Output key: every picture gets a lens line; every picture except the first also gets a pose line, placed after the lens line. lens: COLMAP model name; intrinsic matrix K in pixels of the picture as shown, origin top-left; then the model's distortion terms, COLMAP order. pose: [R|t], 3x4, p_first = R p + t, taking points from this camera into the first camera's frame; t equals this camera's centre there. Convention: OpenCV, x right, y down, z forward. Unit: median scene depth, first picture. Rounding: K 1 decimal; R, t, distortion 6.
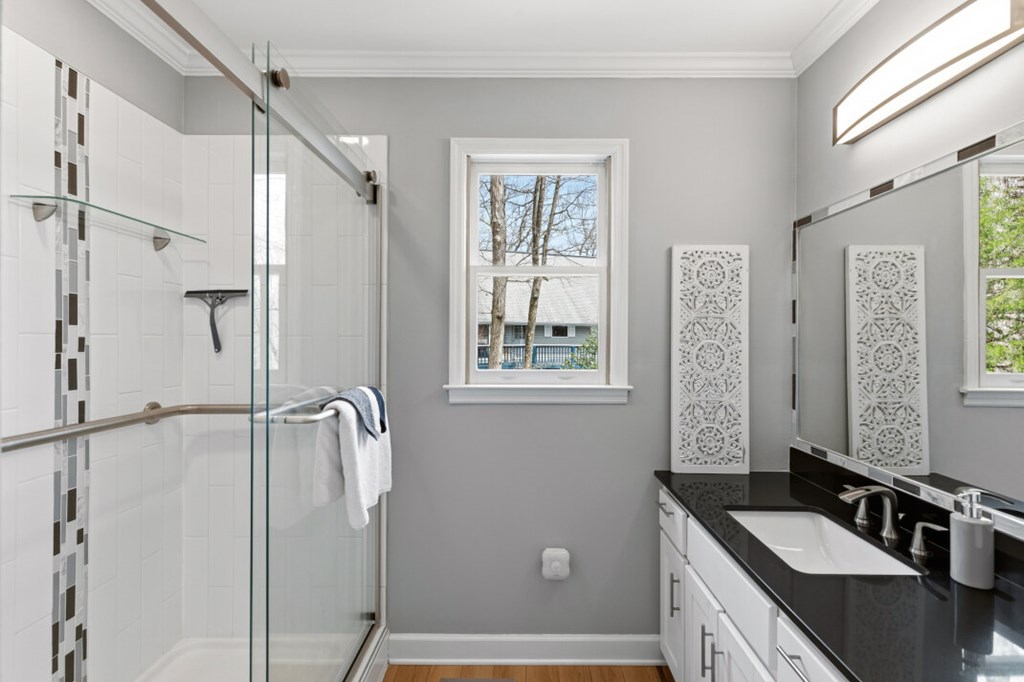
lens RADIAL K [[461.0, 0, 515.5], [0, 461.0, 337.6], [0, 0, 1]] dist [0.013992, -0.007316]
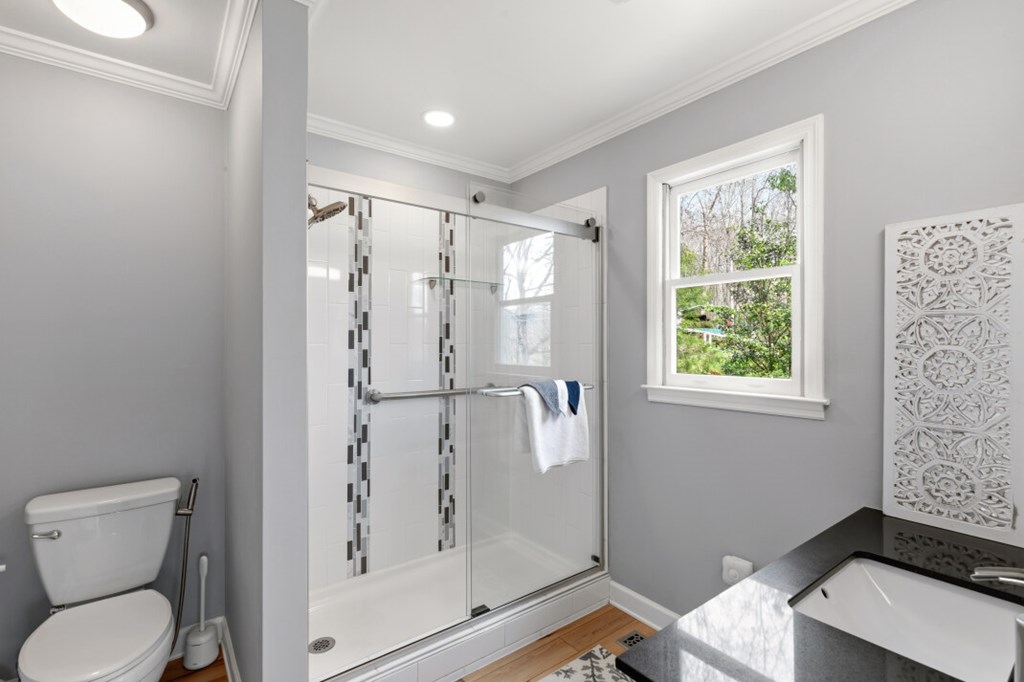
lens RADIAL K [[464.7, 0, 512.0], [0, 464.7, 341.0], [0, 0, 1]] dist [0.002735, 0.000718]
pose [[0.615851, -0.011281, -0.787782, 0.591281], [0.004154, 0.999930, -0.011071, 0.003020], [0.787852, 0.003546, 0.615855, 0.008602]]
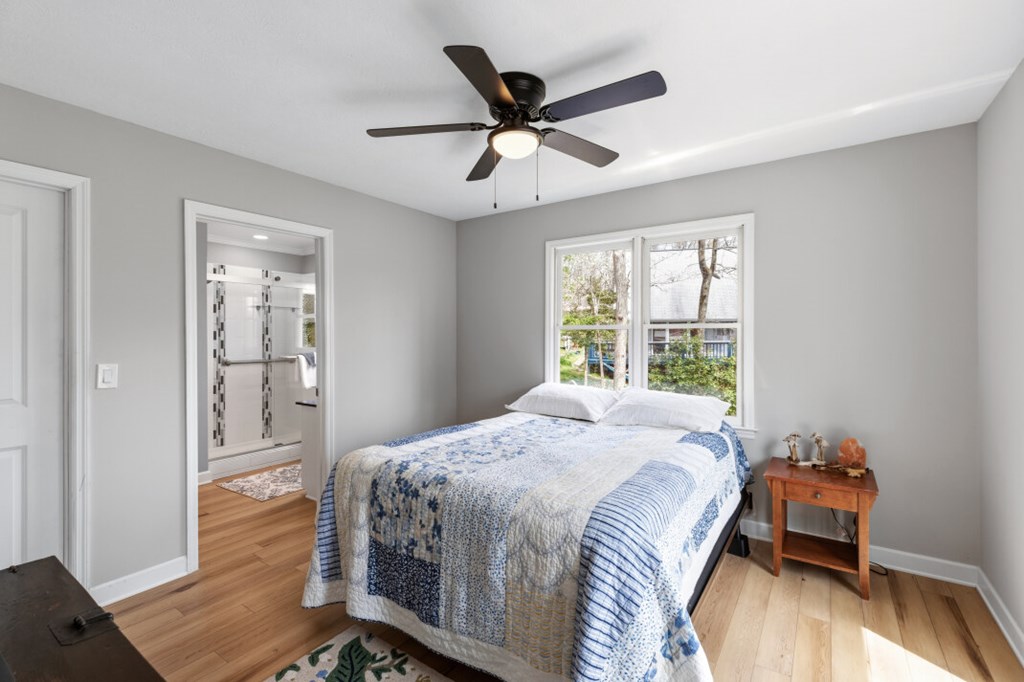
lens RADIAL K [[455.6, 0, 512.4], [0, 455.6, 335.0], [0, 0, 1]] dist [0.001851, 0.000363]
pose [[0.831207, -0.007469, -0.555913, 2.321486], [0.007304, 0.999970, -0.002514, -0.001094], [0.555915, -0.001971, 0.831237, -0.842019]]
